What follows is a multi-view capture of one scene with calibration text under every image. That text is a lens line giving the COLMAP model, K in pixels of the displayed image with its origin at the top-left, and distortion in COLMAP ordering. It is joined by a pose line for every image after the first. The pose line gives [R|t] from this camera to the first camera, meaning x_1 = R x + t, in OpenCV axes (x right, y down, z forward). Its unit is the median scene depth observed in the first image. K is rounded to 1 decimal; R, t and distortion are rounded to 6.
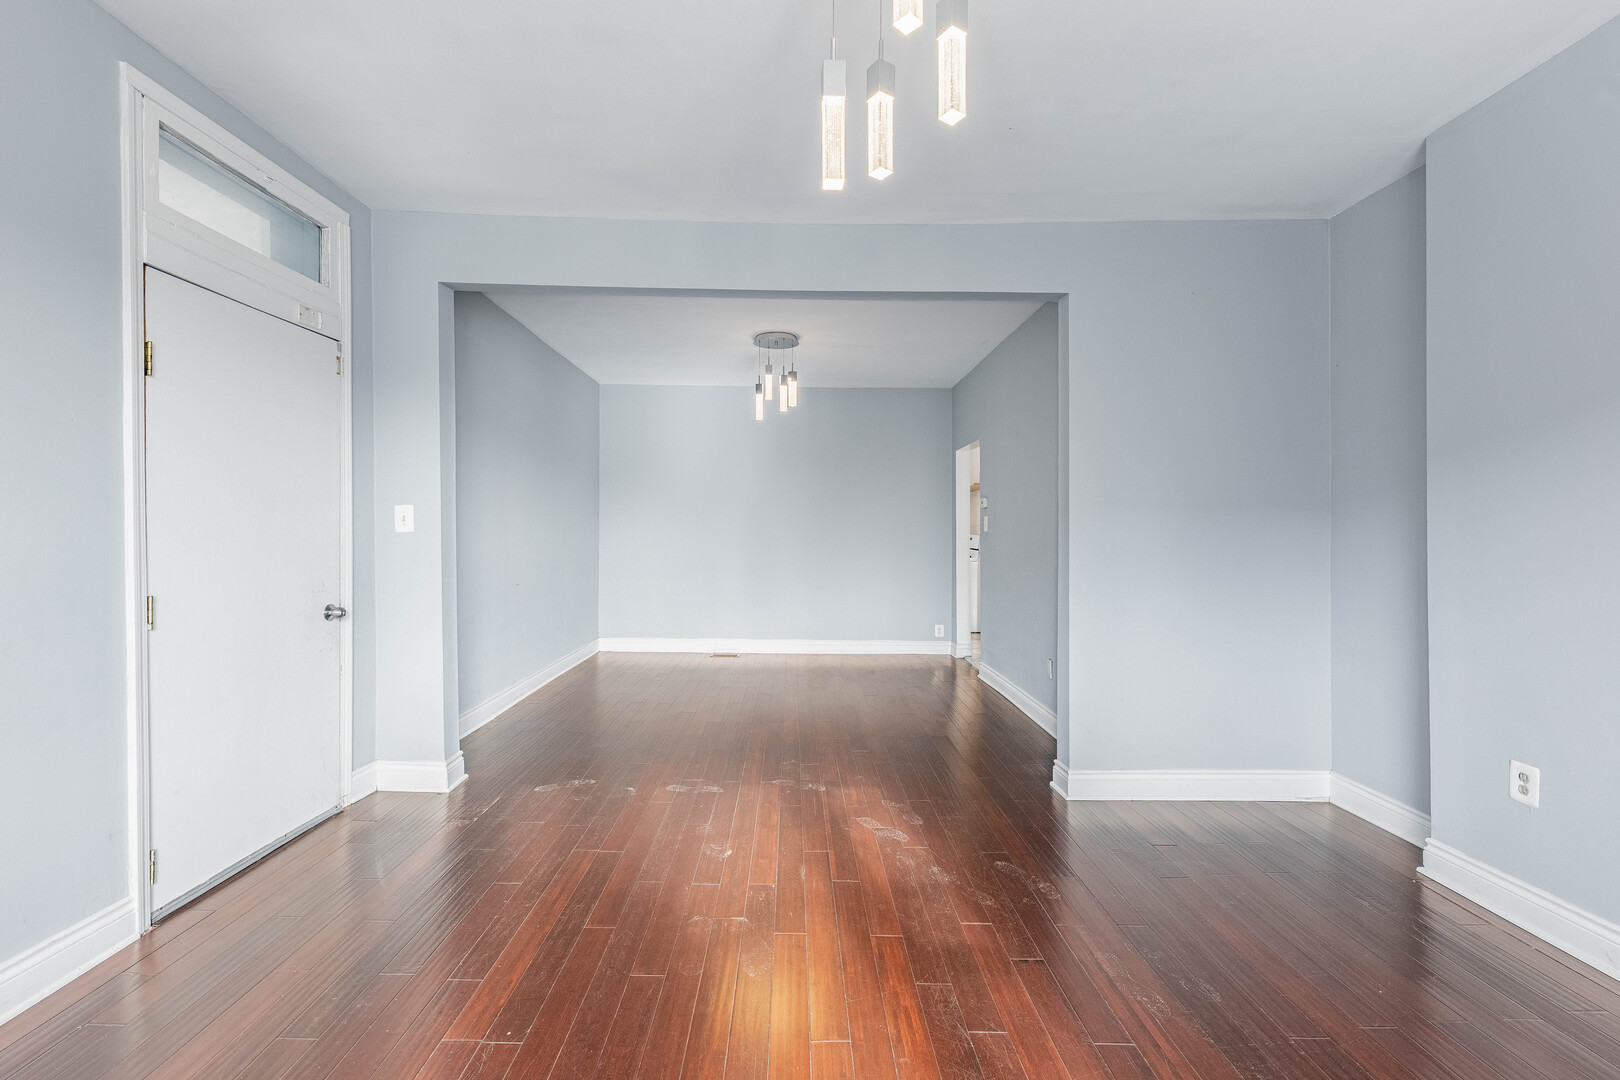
lens RADIAL K [[671.2, 0, 810.0], [0, 671.2, 540.0], [0, 0, 1]] dist [0.000304, 0.000143]
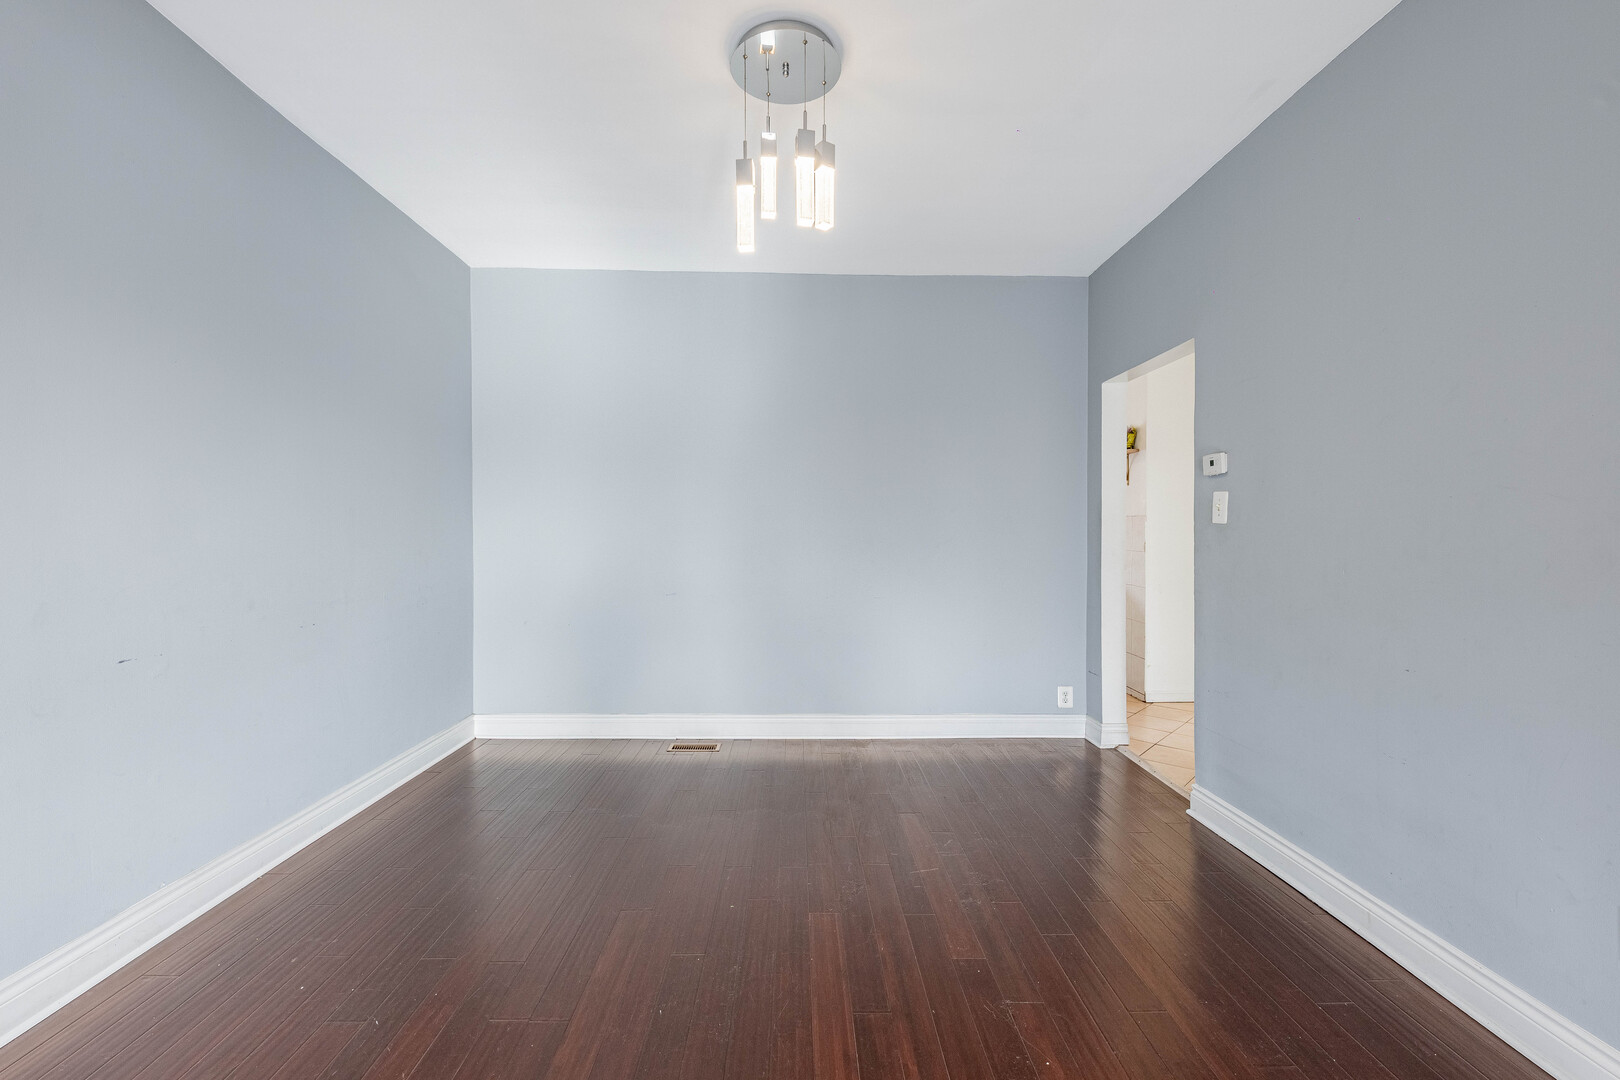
lens RADIAL K [[671.2, 0, 810.0], [0, 671.2, 540.0], [0, 0, 1]] dist [0.000304, 0.000143]
pose [[0.999963, -0.006549, -0.005638, -0.025222], [0.006487, 0.999919, -0.010949, 0.004342], [0.005710, 0.010912, 0.999924, 0.431789]]
